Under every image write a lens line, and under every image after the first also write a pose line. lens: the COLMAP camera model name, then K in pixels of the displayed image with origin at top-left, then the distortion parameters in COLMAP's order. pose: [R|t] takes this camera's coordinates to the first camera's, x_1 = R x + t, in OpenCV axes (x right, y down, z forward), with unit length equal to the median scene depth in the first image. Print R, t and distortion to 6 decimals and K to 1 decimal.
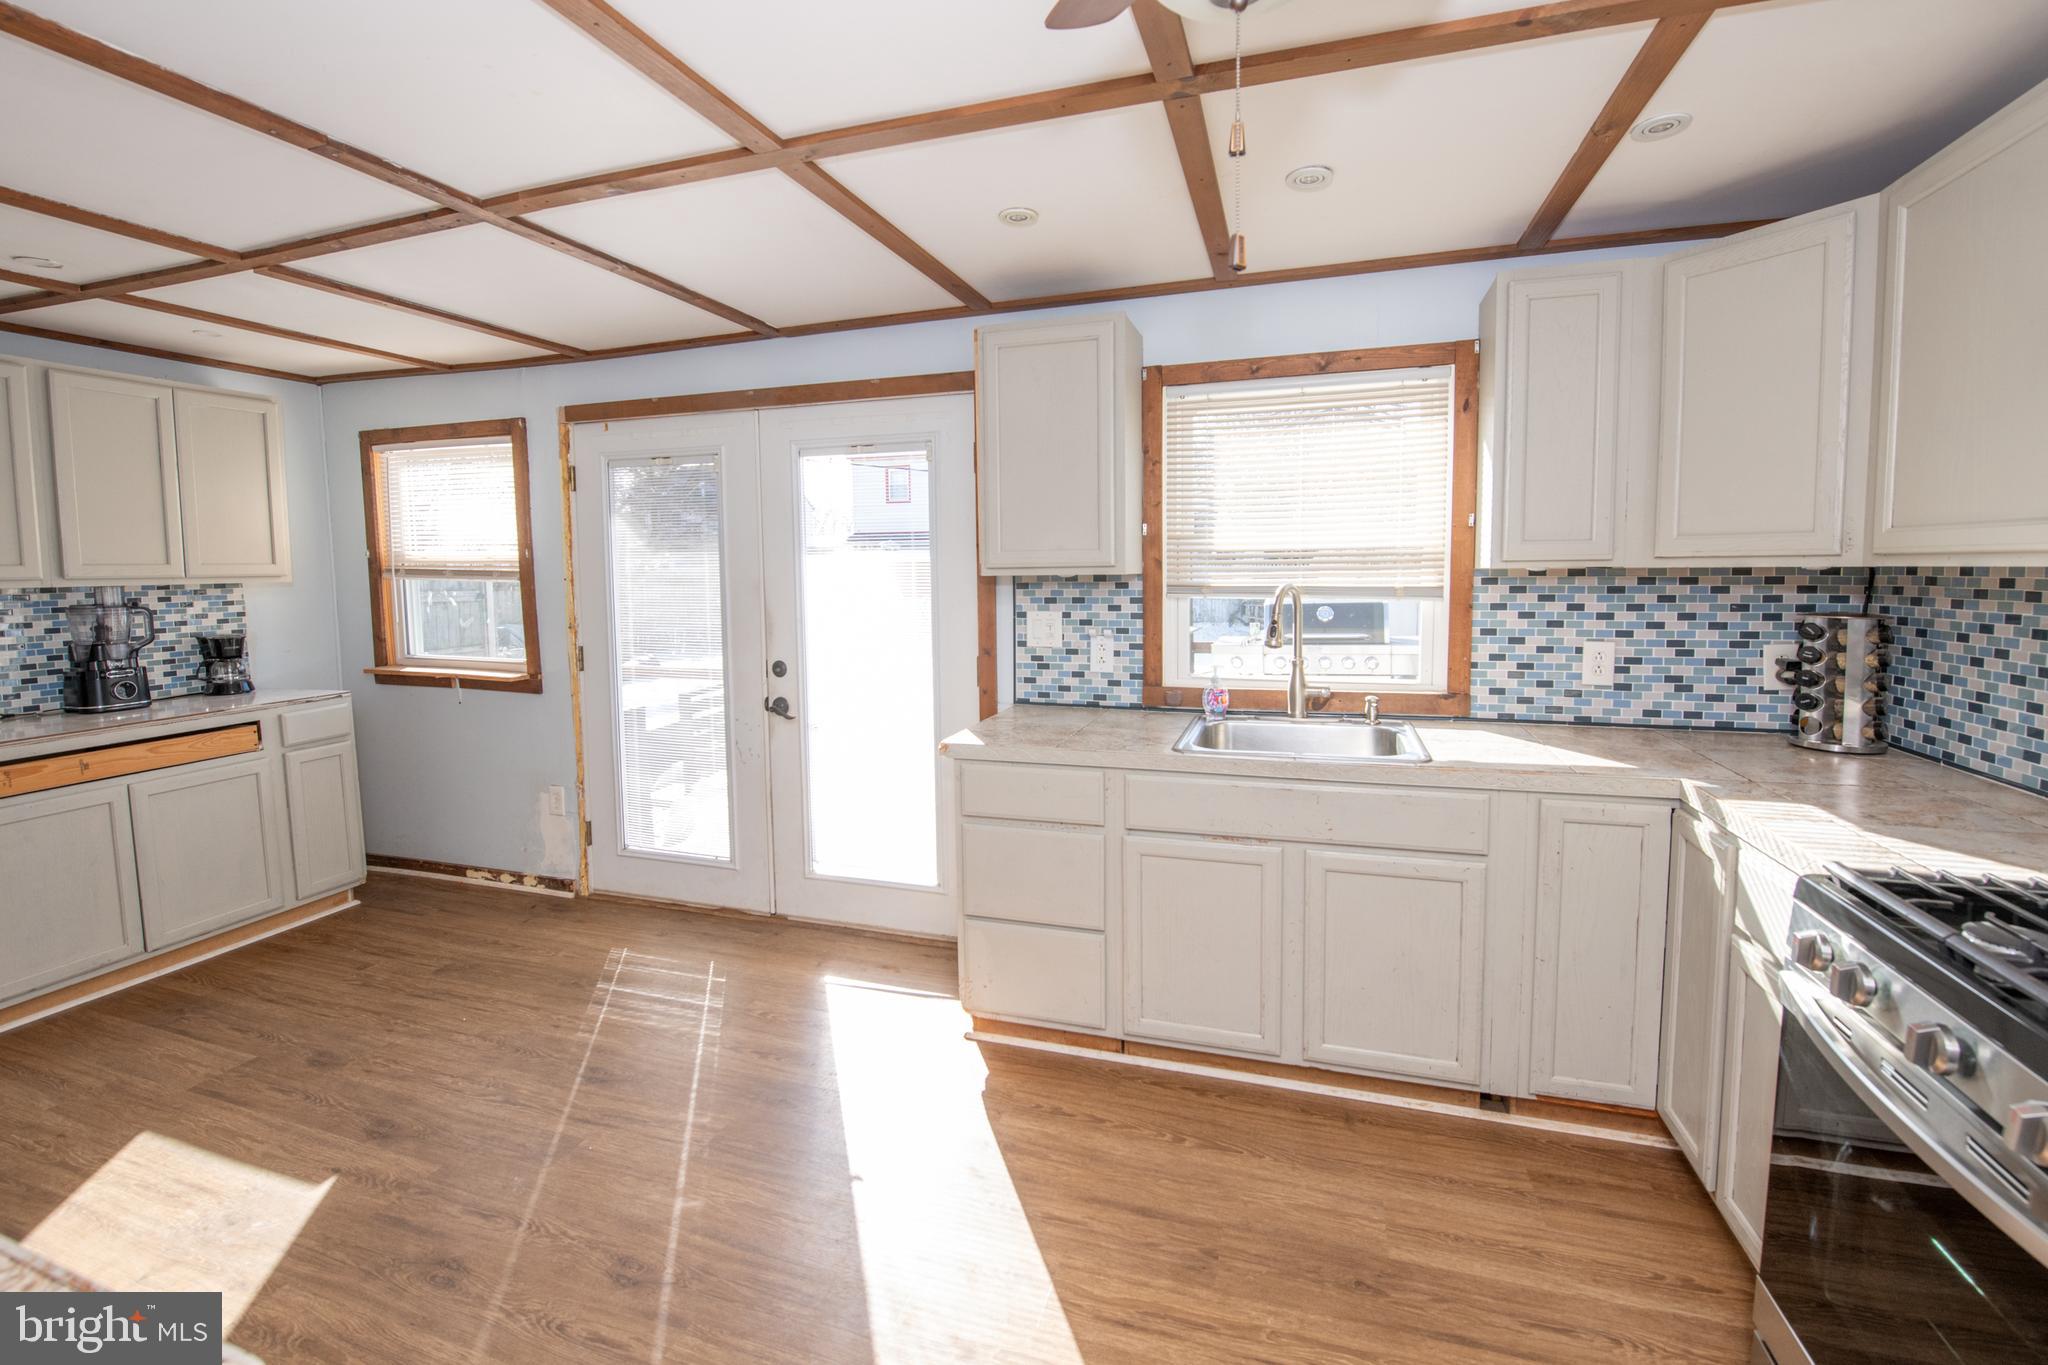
lens RADIAL K [[862.2, 0, 1053.8], [0, 862.2, 635.0], [0, 0, 1]] dist [-0.012919, -0.002640]
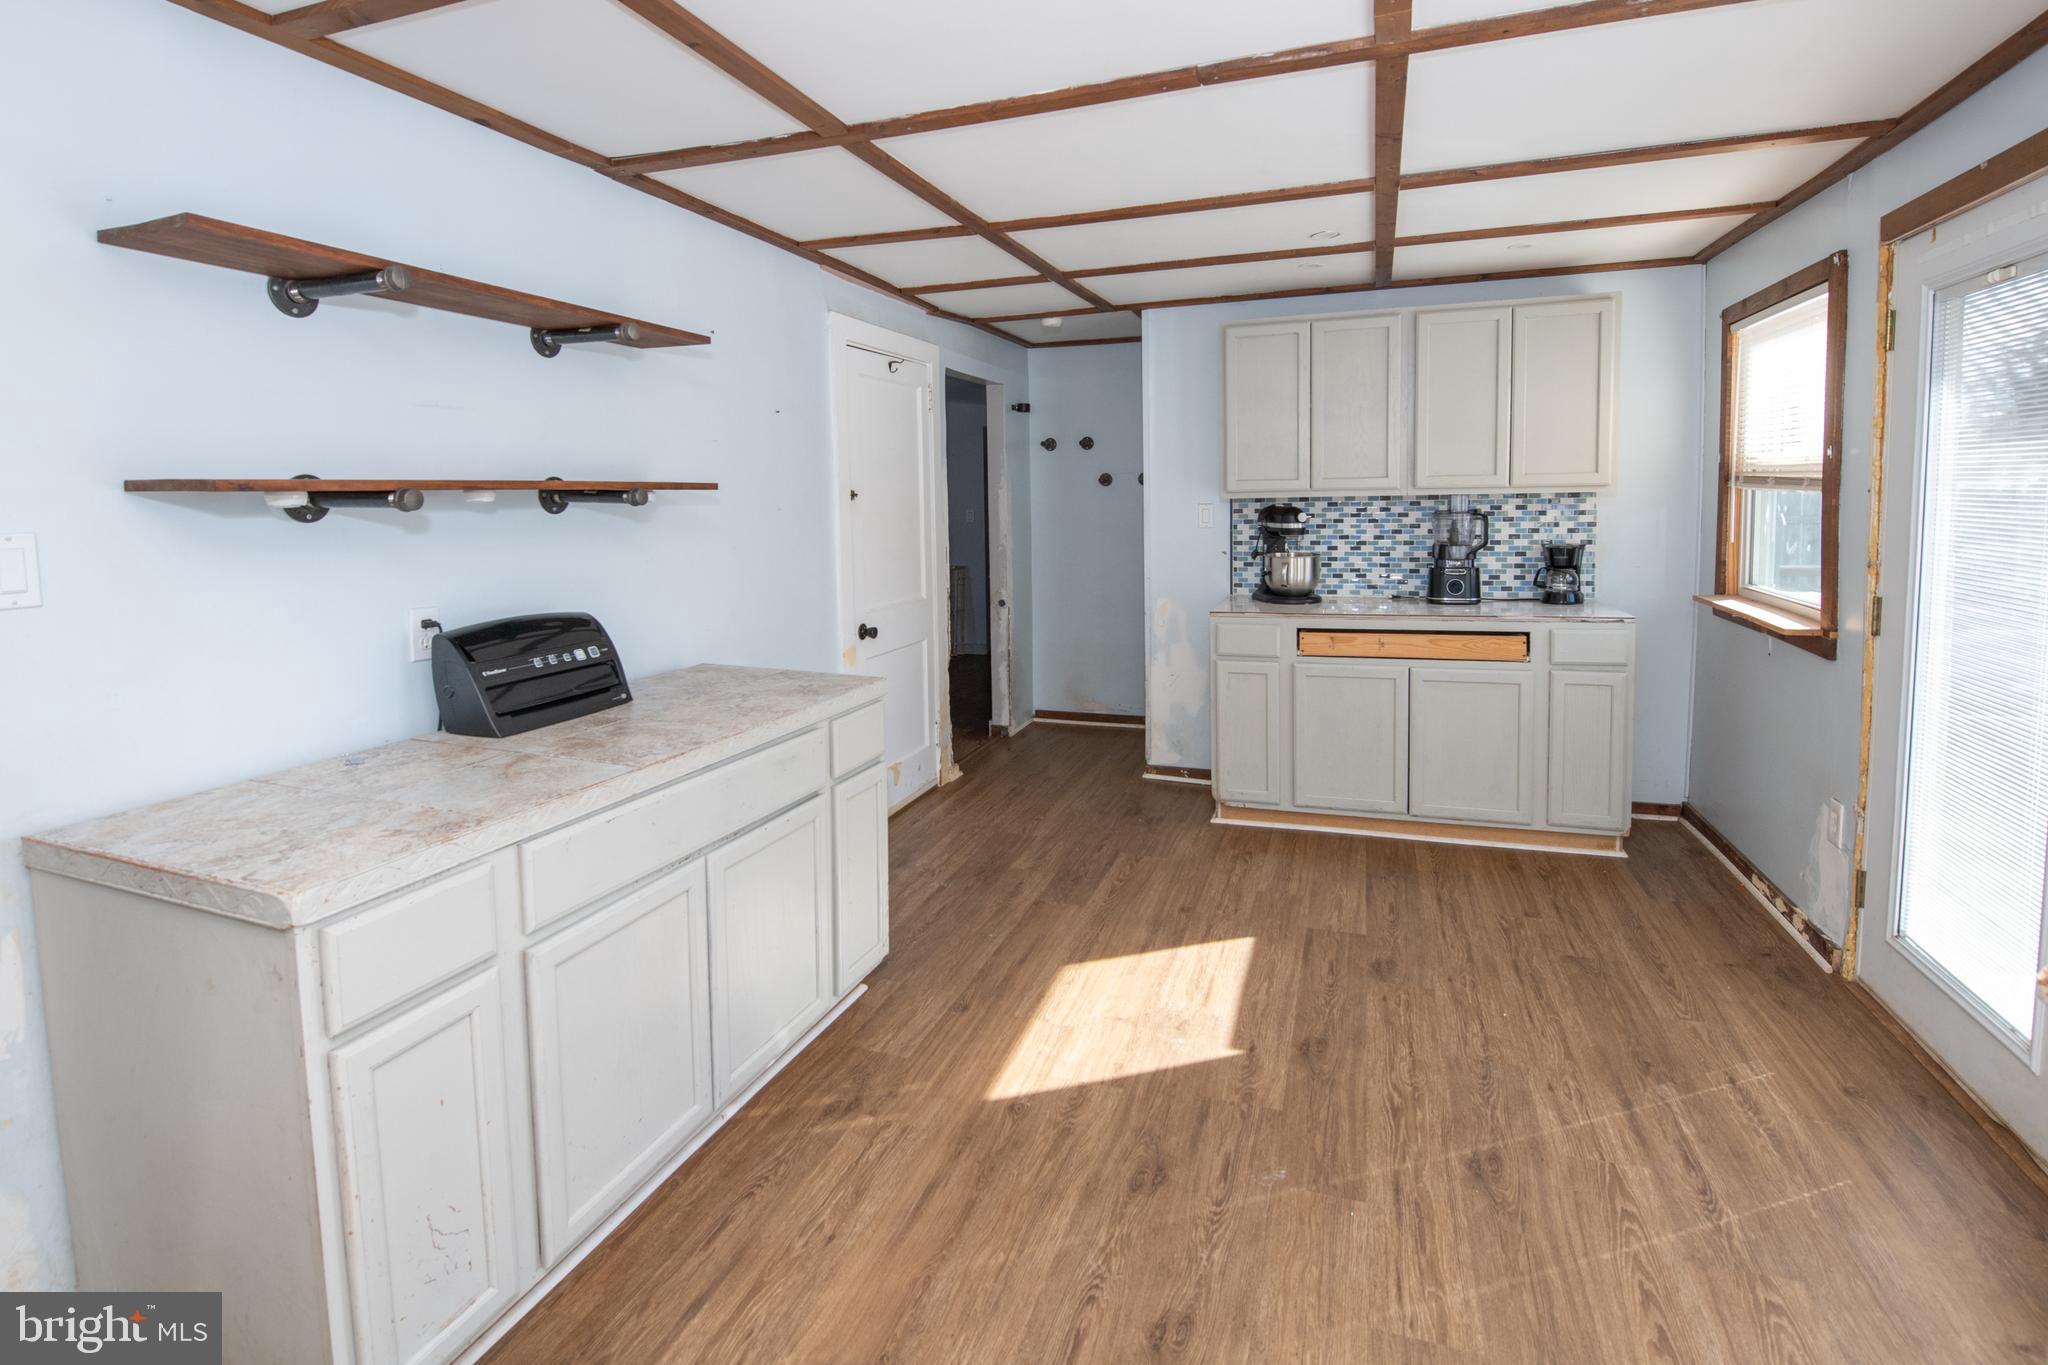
lens RADIAL K [[971.4, 0, 1038.3], [0, 971.4, 573.5], [0, 0, 1]] dist [-0.017657, -0.001012]
pose [[-0.046550, 0.088799, -0.994961, 0.202220], [-0.059950, 0.993997, 0.091517, -0.035594], [0.997115, 0.063908, -0.040947, 0.468740]]
